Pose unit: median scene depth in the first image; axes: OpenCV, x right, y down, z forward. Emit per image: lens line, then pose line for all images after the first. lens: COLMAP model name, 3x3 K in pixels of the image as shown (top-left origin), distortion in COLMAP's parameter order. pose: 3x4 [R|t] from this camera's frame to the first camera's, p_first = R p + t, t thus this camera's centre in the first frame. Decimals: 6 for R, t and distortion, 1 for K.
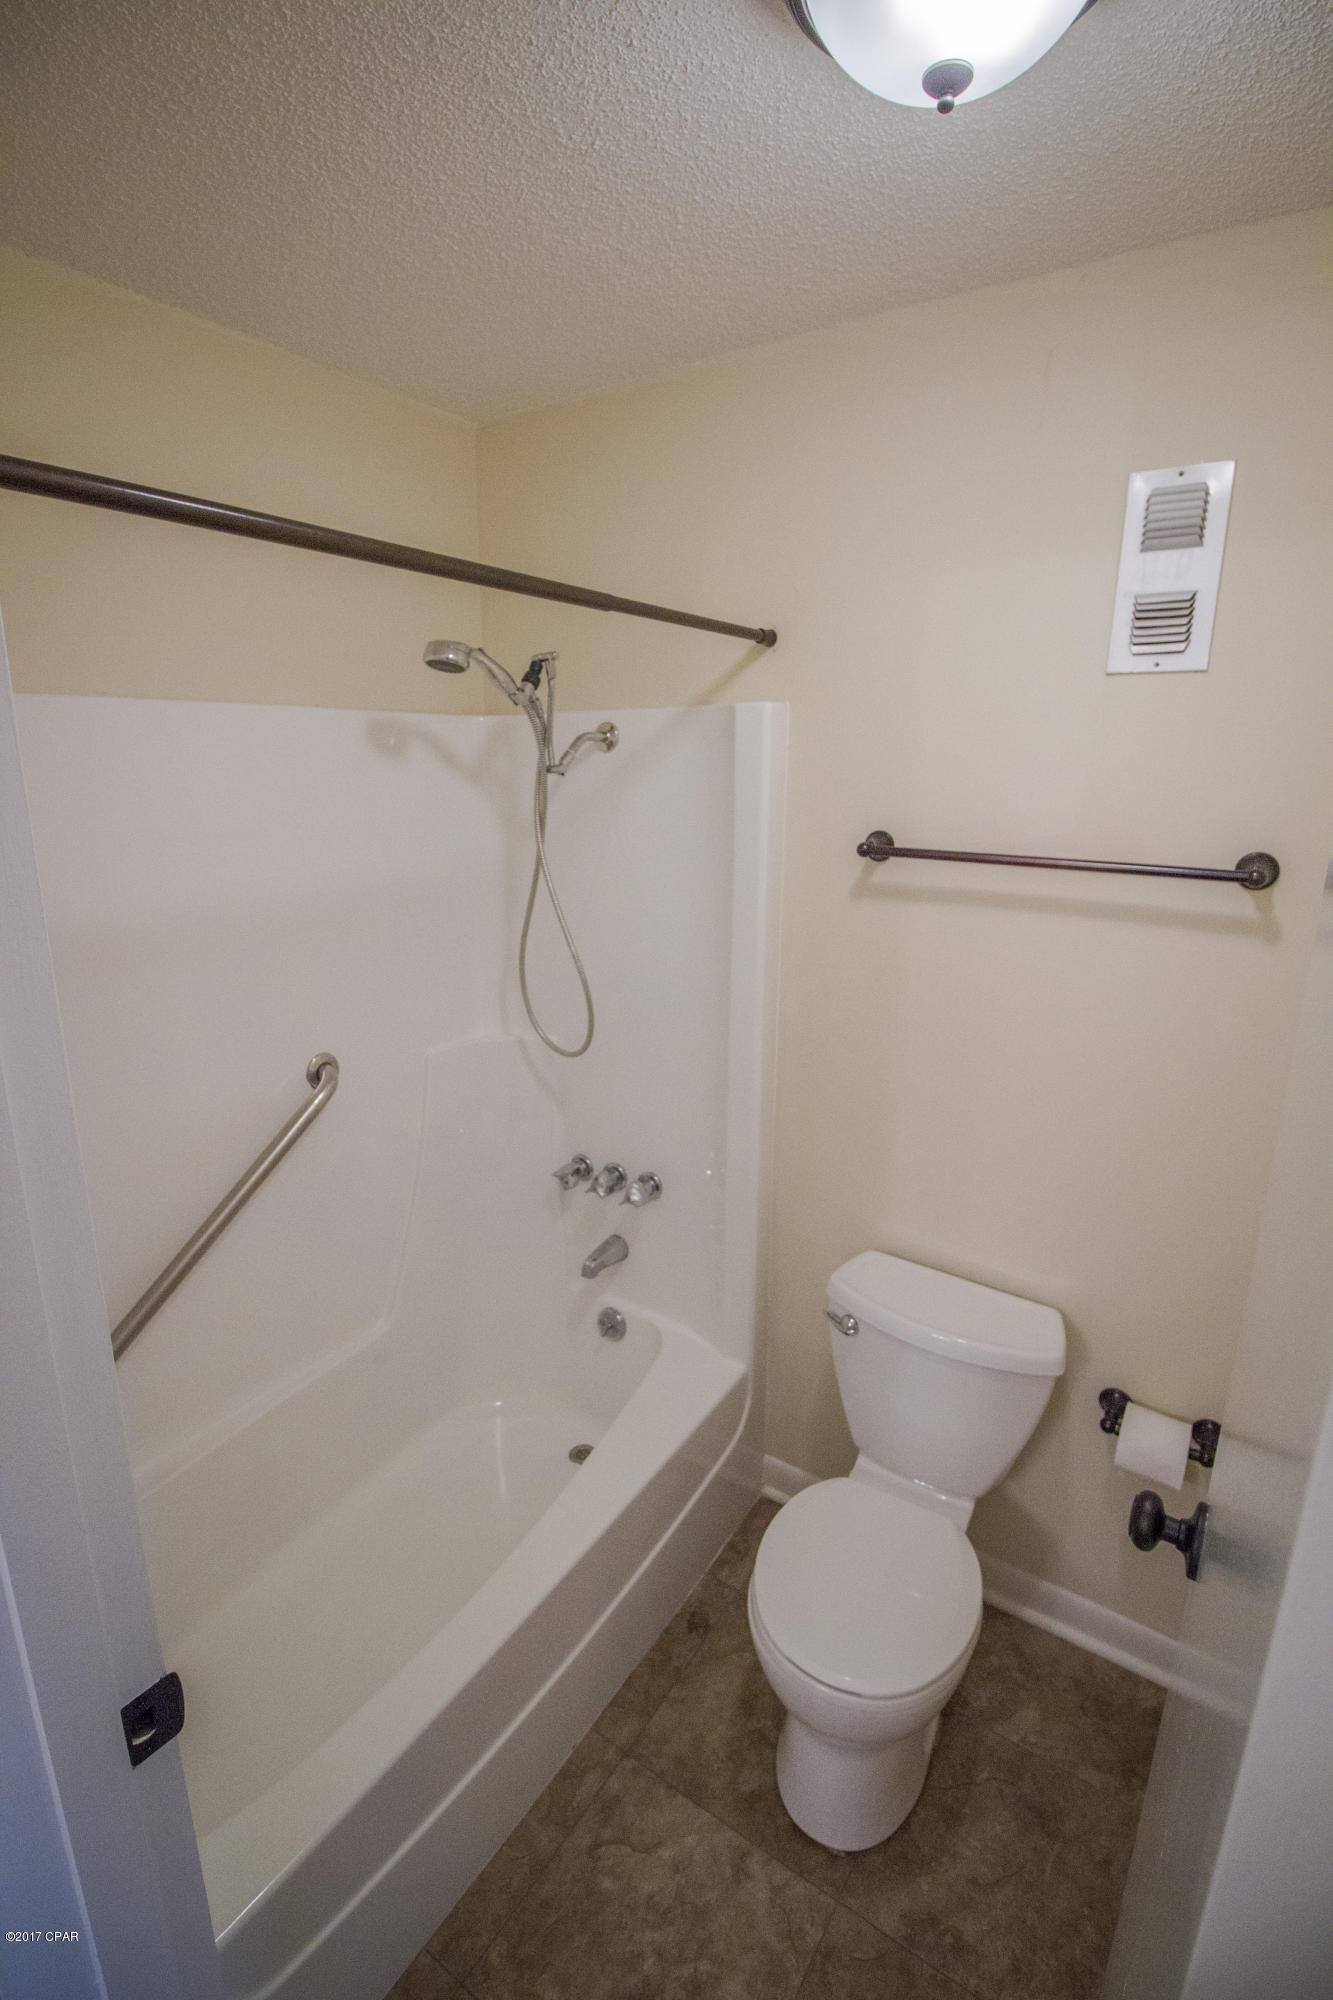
lens RADIAL K [[925.7, 0, 663.4], [0, 925.7, 1001.5], [0, 0, 1]] dist [-0.006254, -0.009277]
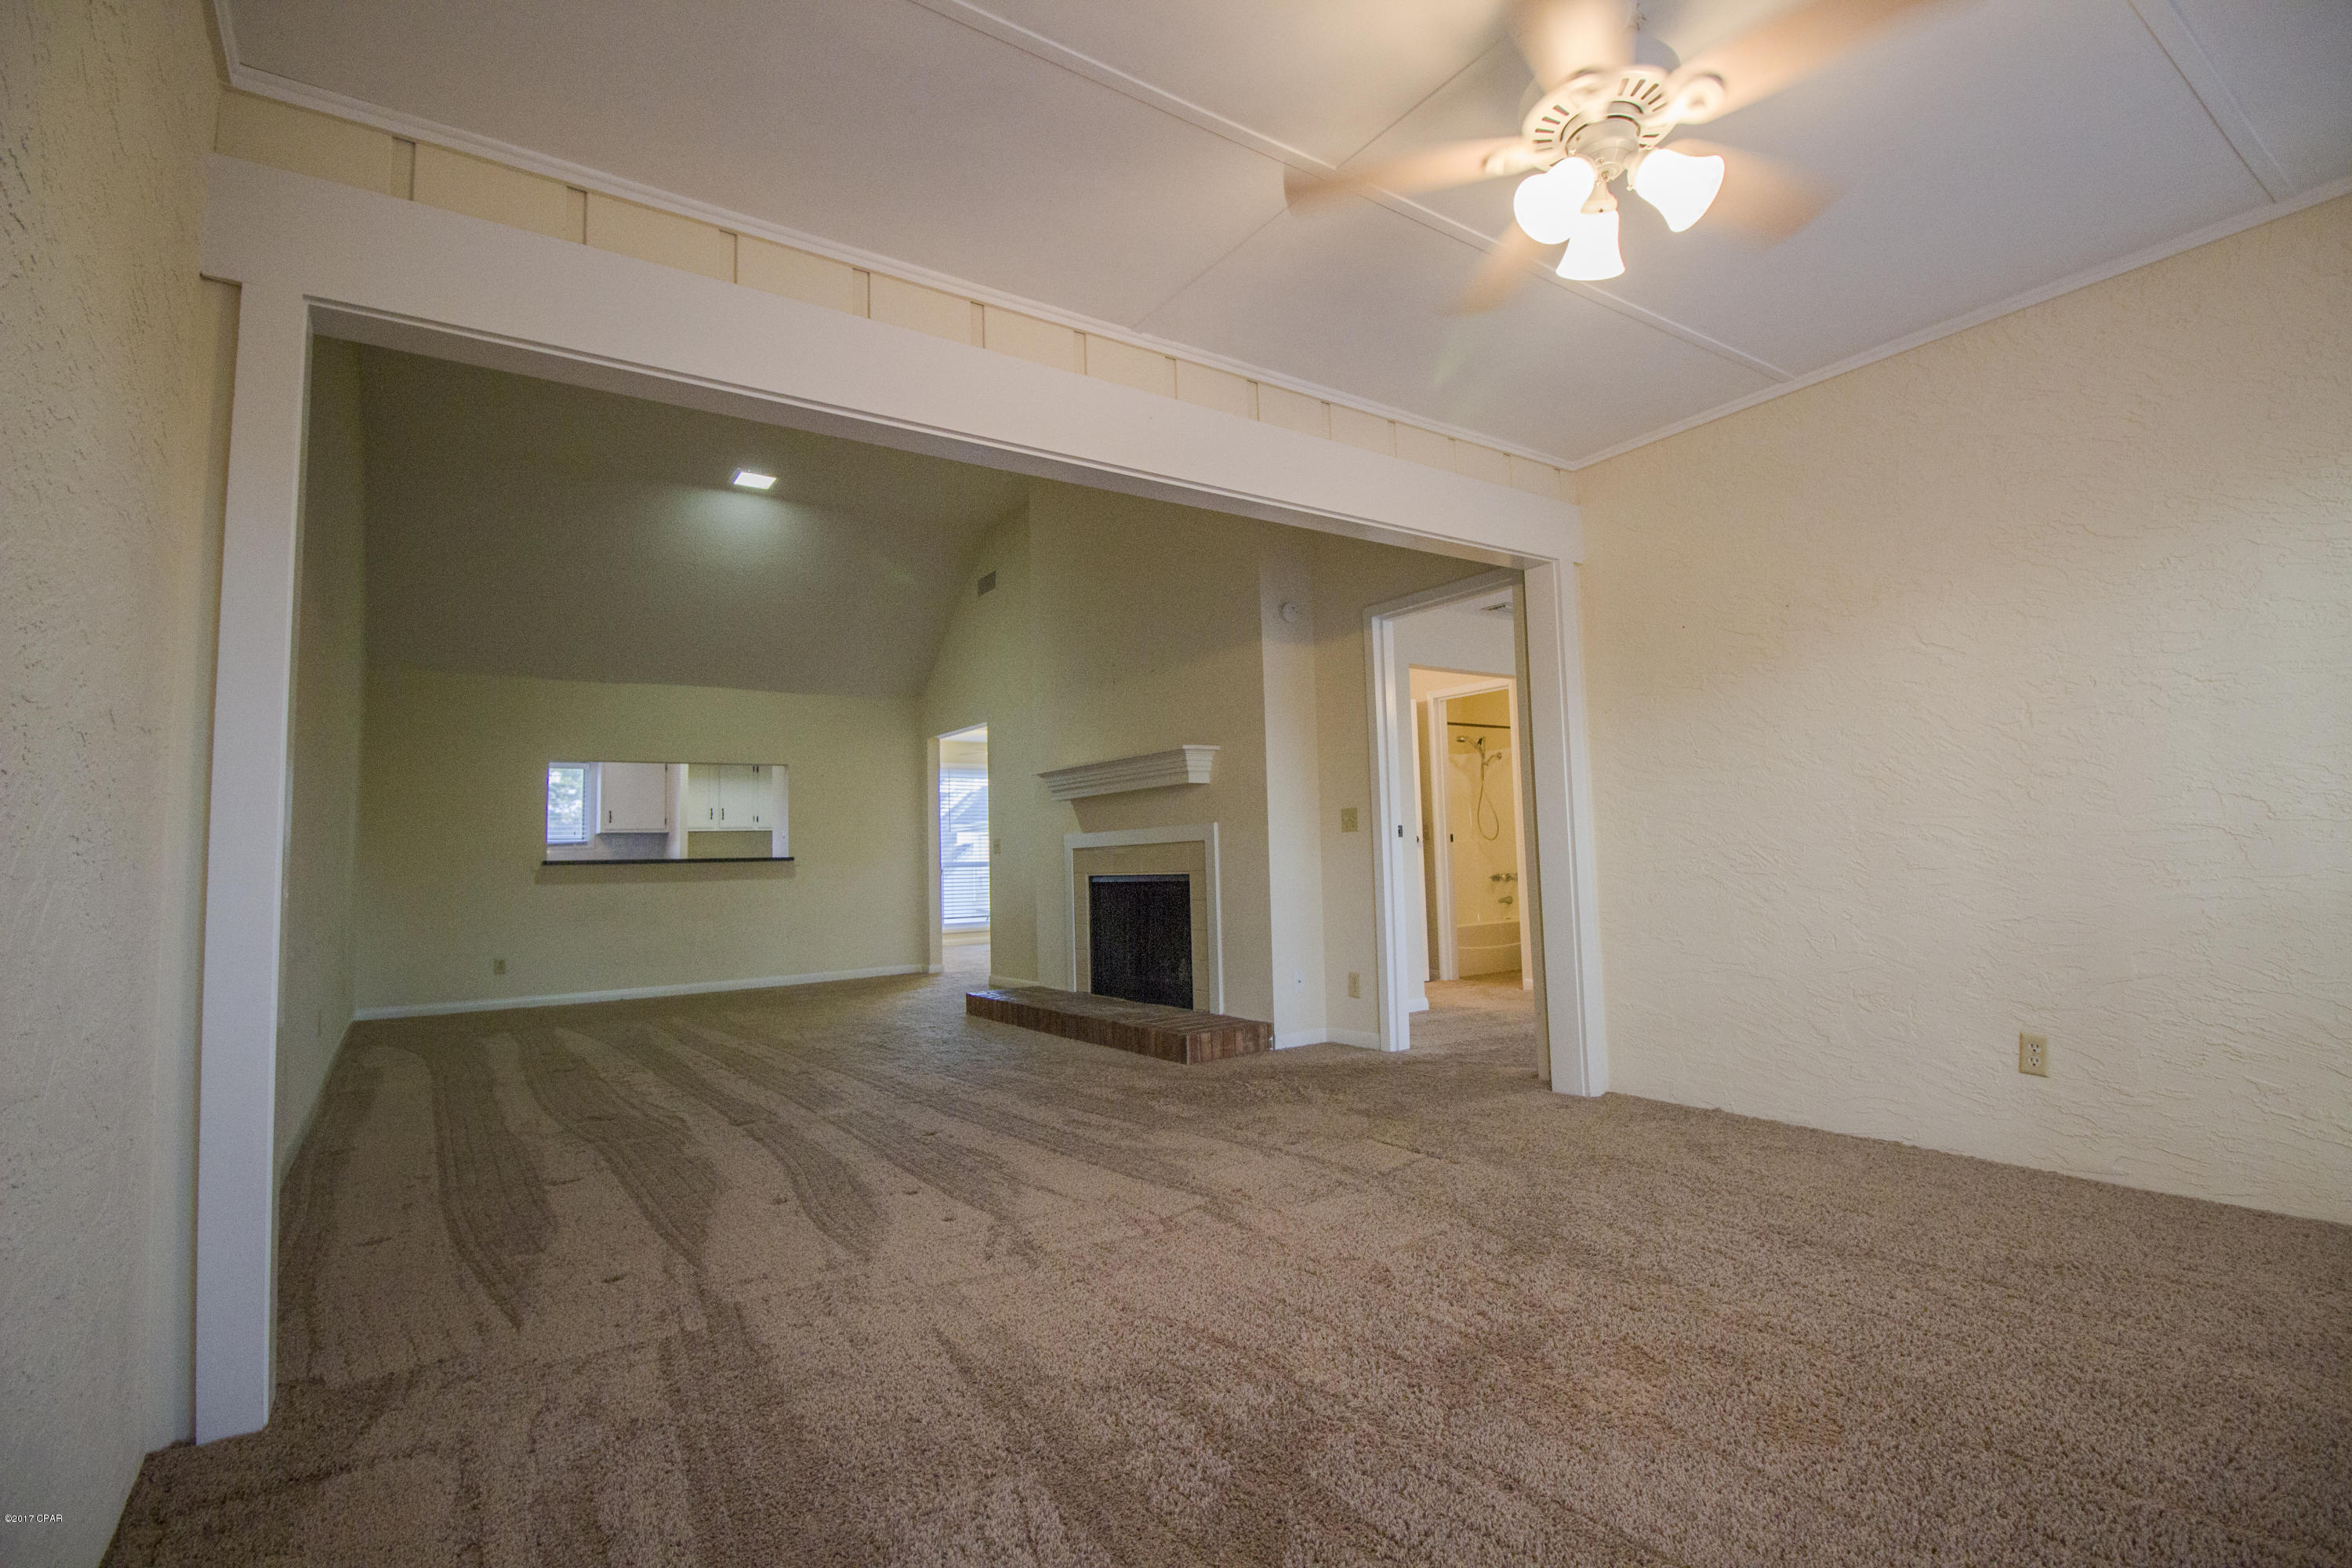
lens RADIAL K [[1088.6, 0, 1176.6], [0, 1088.6, 773.6], [0, 0, 1]] dist [-0.006254, -0.009277]
pose [[0.933102, -0.068055, -0.353115, 0.289090], [-0.054883, 0.943478, -0.326861, 1.375863], [0.355400, 0.324374, 0.876625, -3.531554]]
